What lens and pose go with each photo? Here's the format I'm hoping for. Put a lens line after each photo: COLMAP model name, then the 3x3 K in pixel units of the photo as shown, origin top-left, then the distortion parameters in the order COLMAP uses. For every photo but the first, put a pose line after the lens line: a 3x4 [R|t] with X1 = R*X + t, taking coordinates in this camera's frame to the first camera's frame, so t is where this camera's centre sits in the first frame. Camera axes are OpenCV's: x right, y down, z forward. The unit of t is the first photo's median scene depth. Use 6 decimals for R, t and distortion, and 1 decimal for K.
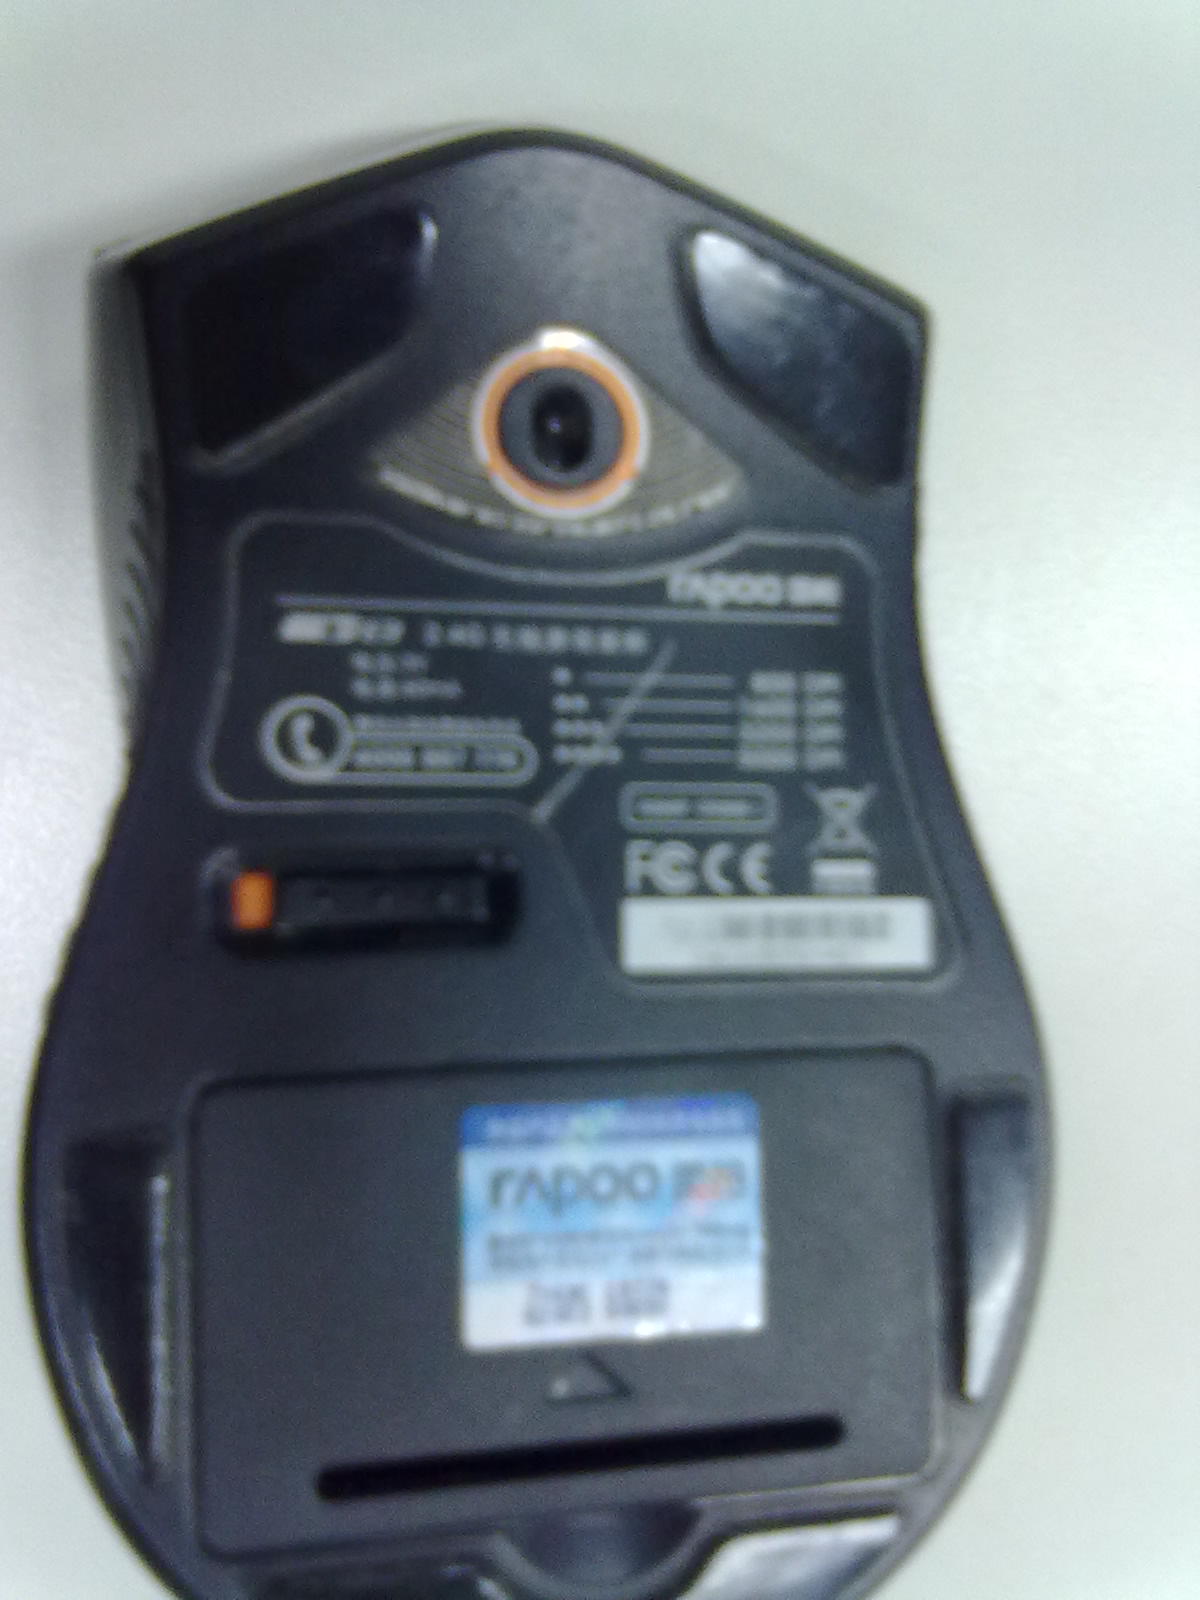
lens RADIAL K [[1316.6, 0, 600.0], [0, 1316.6, 800.0], [0, 0, 1]] dist [0.044921, -0.009820]
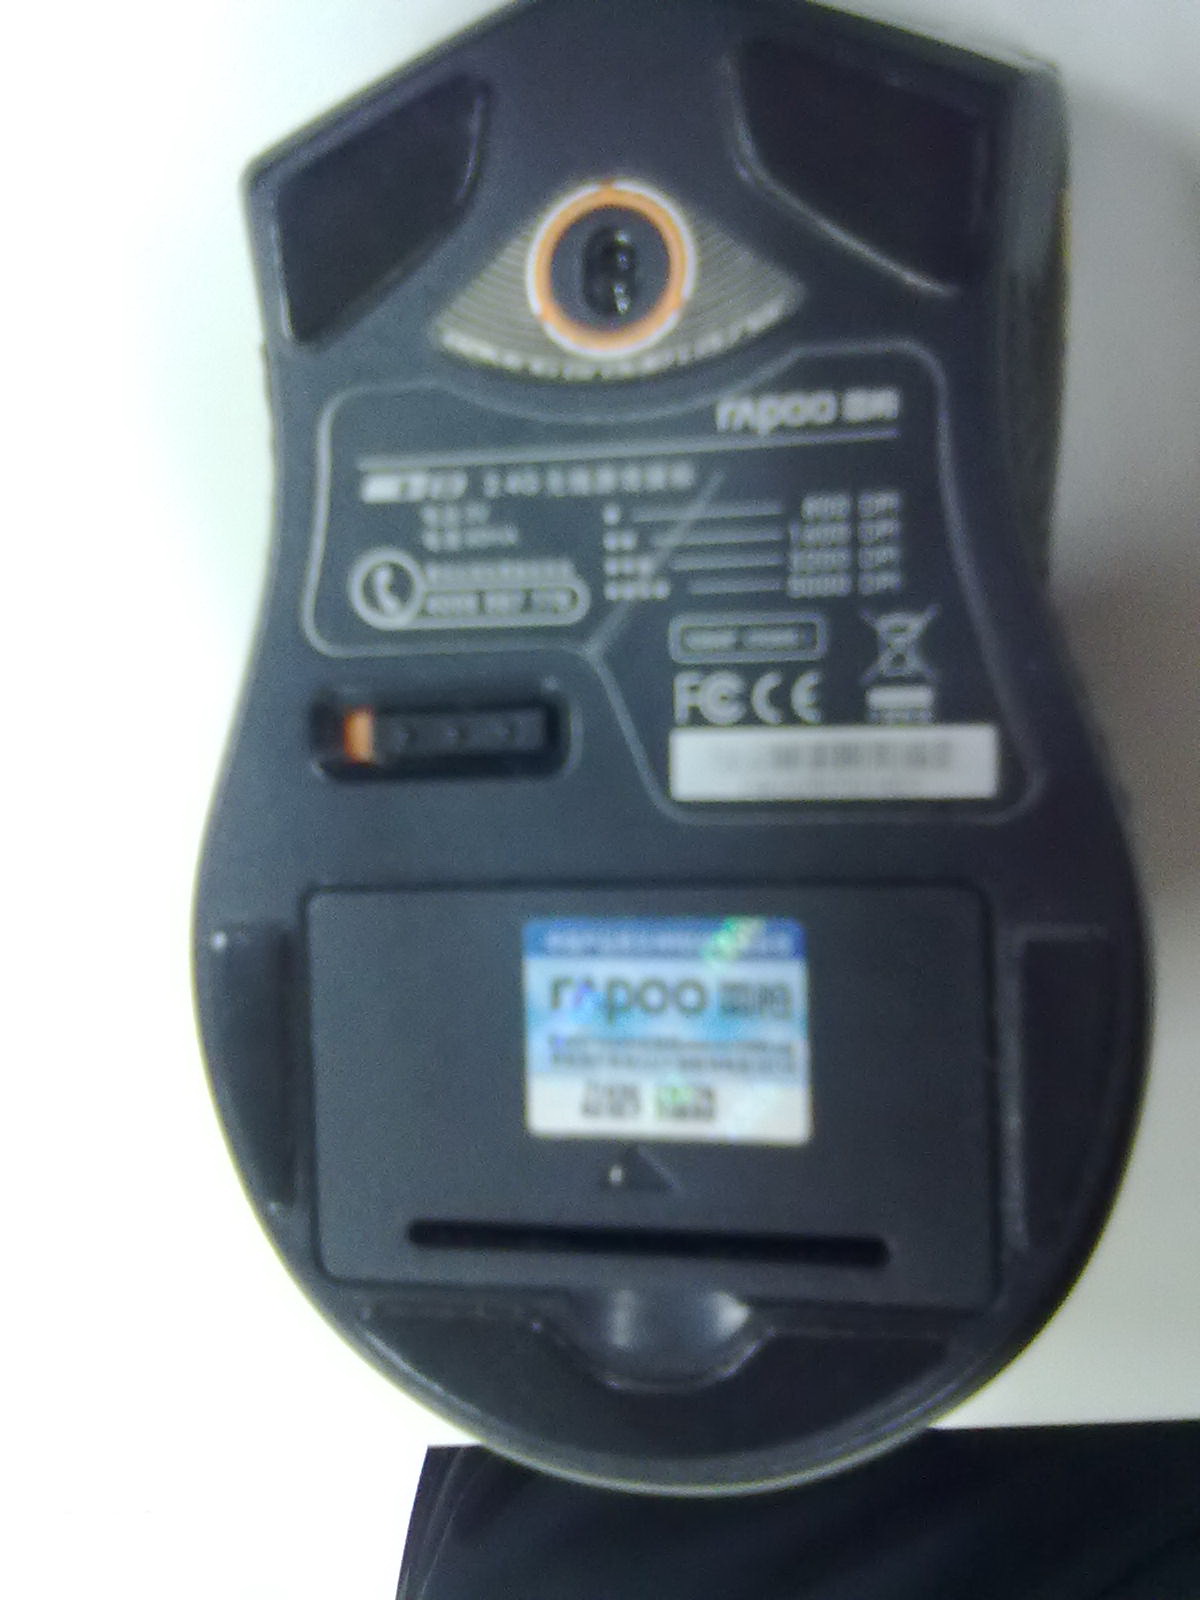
lens RADIAL K [[1316.6, 0, 600.0], [0, 1316.6, 800.0], [0, 0, 1]] dist [0.044921, -0.009820]
pose [[0.927579, 0.005168, -0.373591, 0.351859], [0.030326, 0.995564, 0.089068, 0.036389], [0.372394, -0.093947, 0.923307, 0.016515]]
